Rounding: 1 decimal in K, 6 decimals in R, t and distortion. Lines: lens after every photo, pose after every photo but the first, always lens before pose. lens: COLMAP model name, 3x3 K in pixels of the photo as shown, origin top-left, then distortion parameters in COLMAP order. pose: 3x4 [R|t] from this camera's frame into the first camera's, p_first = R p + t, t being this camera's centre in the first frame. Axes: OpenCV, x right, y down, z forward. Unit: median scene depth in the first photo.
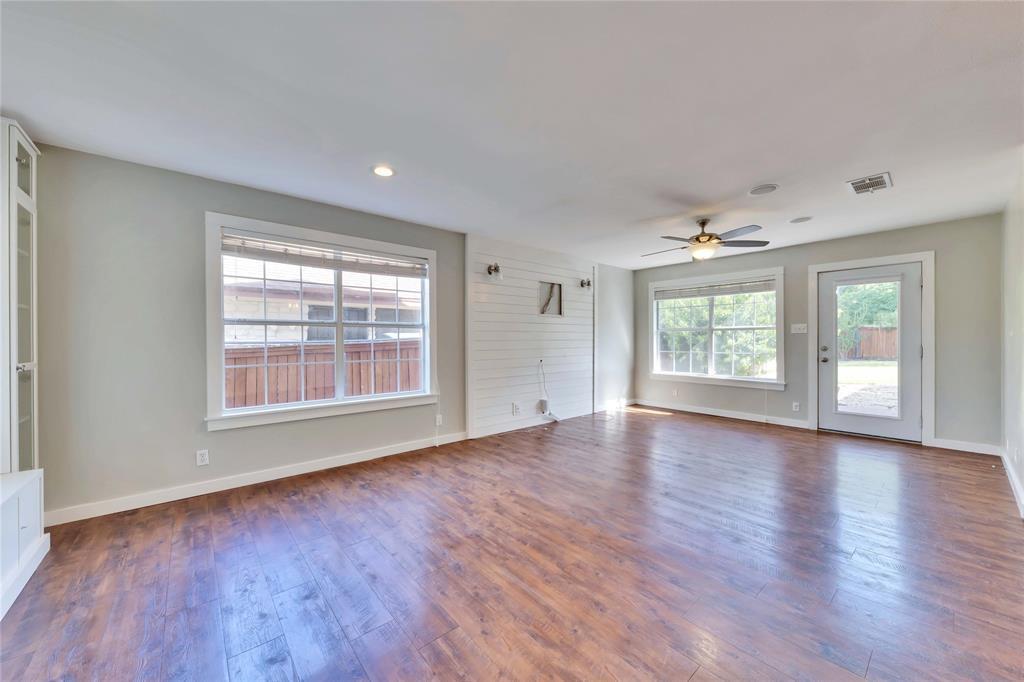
lens RADIAL K [[373.9, 0, 512.0], [0, 373.9, 341.0], [0, 0, 1]] dist [0.000097, -0.000203]
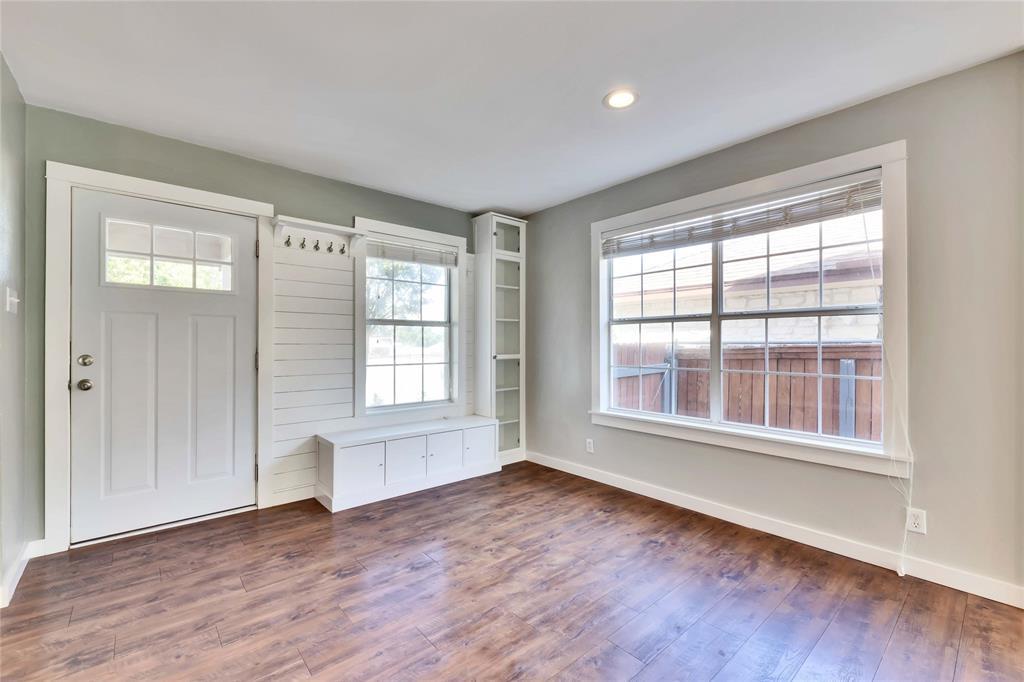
lens RADIAL K [[425.5, 0, 512.0], [0, 425.5, 341.0], [0, 0, 1]] dist [0.000823, 0.000015]
pose [[0.012129, 0.000042, -0.999926, 0.270020], [0.000777, 1.000000, 0.000052, 0.000289], [0.999926, -0.000778, 0.012129, 0.468154]]
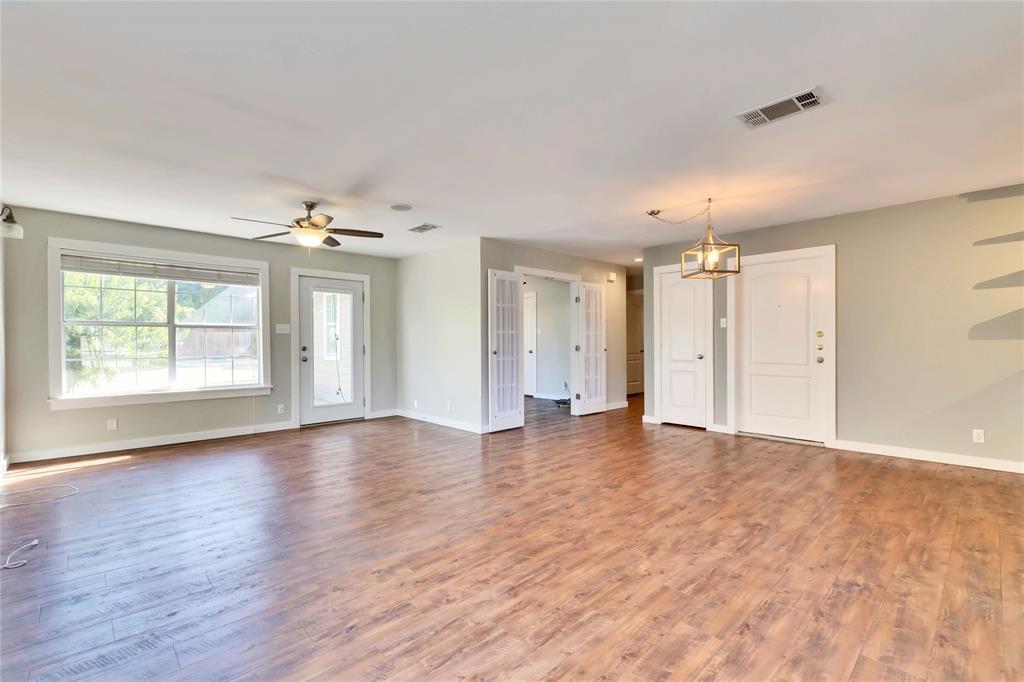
lens RADIAL K [[454.1, 0, 512.0], [0, 454.1, 341.0], [0, 0, 1]] dist [-0.000458, -0.000083]
pose [[-0.054890, 0.003313, 0.998487, -0.489980], [0.004649, 0.999985, -0.003062, 0.005213], [-0.998482, 0.004474, -0.054904, 0.498535]]
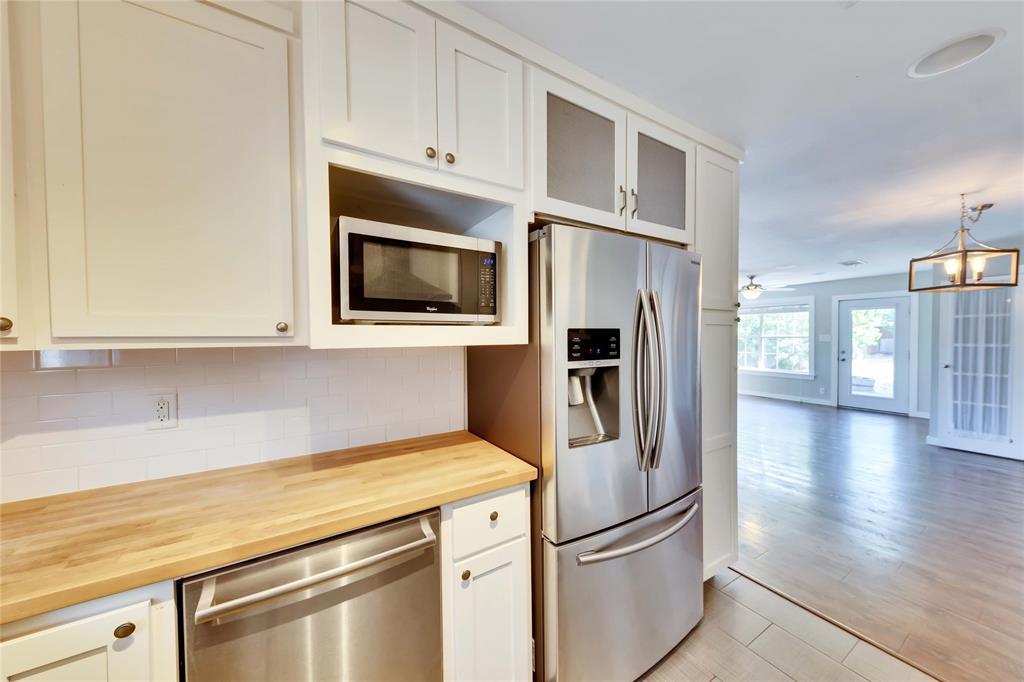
lens RADIAL K [[348.9, 0, 512.0], [0, 348.9, 341.0], [0, 0, 1]] dist [0.009537, -0.000059]
pose [[0.988069, -0.003925, -0.153963, -0.256249], [0.006734, 0.999820, 0.017722, -0.058400], [0.153866, -0.018547, 0.987918, -0.600046]]
